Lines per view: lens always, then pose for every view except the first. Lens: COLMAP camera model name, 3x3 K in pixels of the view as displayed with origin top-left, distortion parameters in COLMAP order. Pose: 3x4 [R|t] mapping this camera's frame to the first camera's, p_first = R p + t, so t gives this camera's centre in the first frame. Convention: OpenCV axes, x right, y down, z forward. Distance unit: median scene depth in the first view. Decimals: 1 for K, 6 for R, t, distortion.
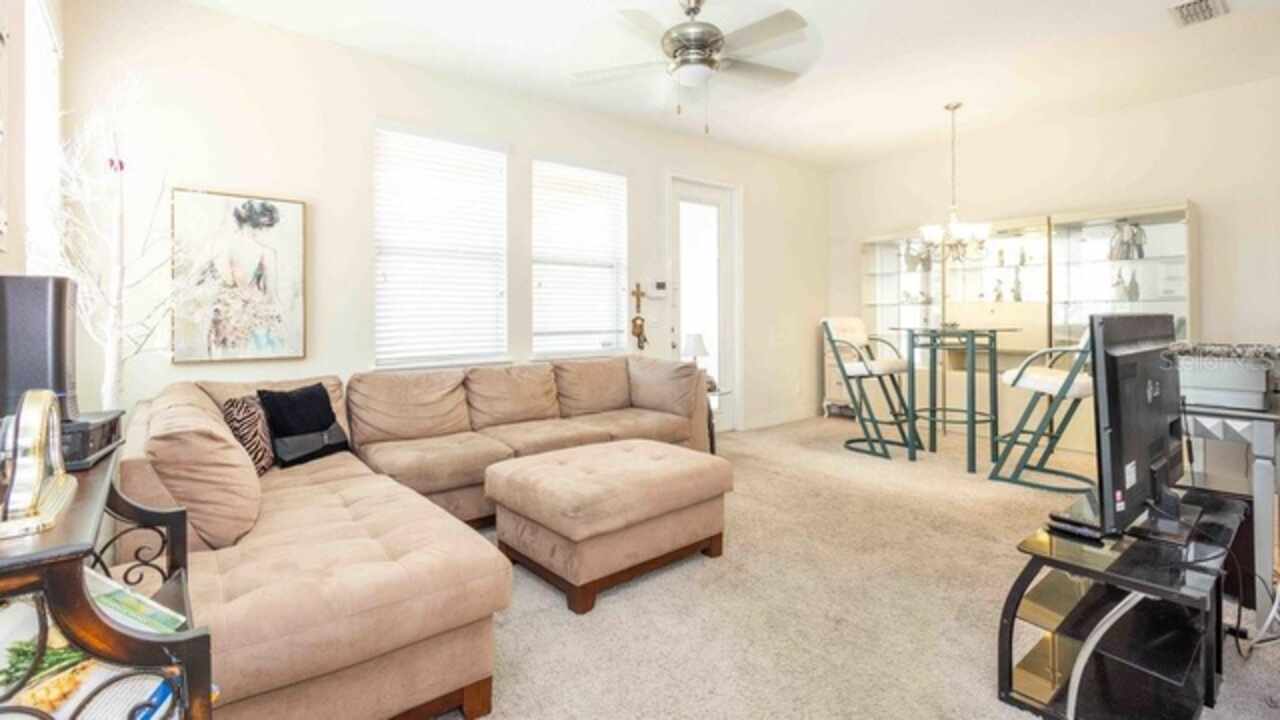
lens RADIAL K [[585.5, 0, 642.2], [0, 585.5, 320.8], [0, 0, 1]] dist [0.002758, 0.000023]
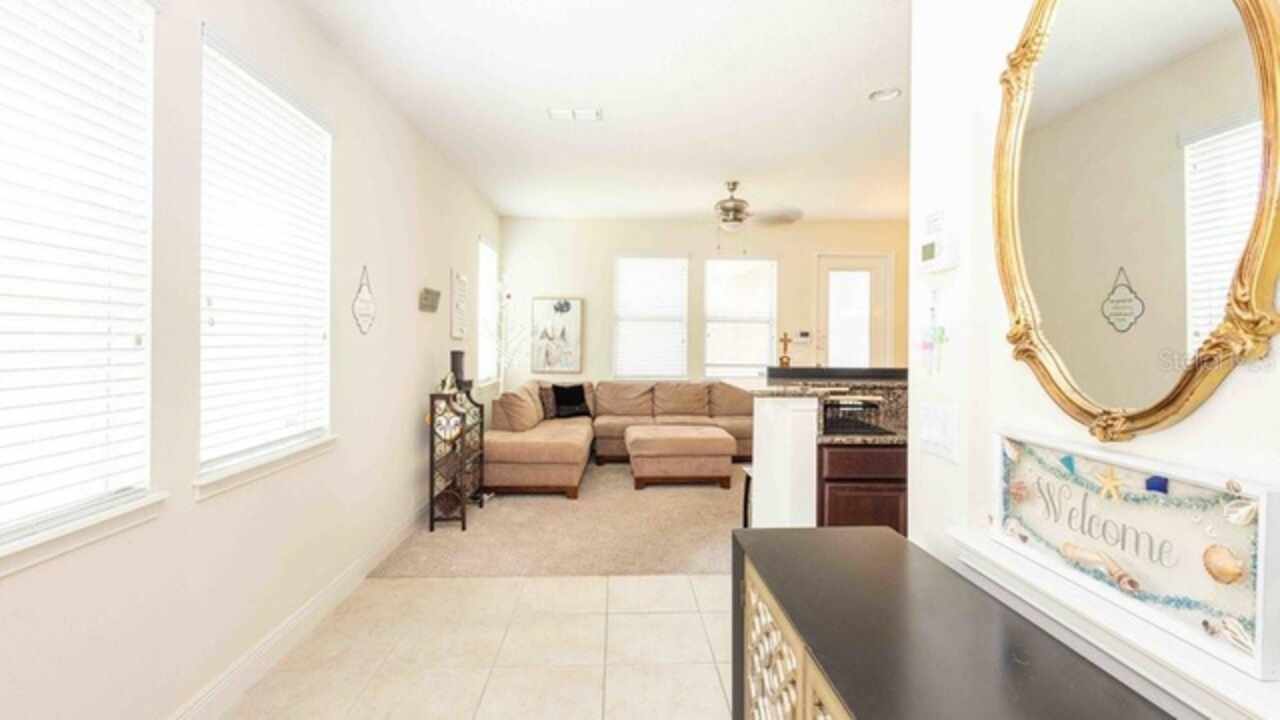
lens RADIAL K [[590.3, 0, 644.8], [0, 590.3, 364.1], [0, 0, 1]] dist [0.003432, -0.000512]
pose [[0.797925, 0.040112, -0.601420, 0.821773], [-0.021432, 0.999040, 0.038198, -0.049126], [0.602375, -0.017589, 0.798019, -0.517129]]
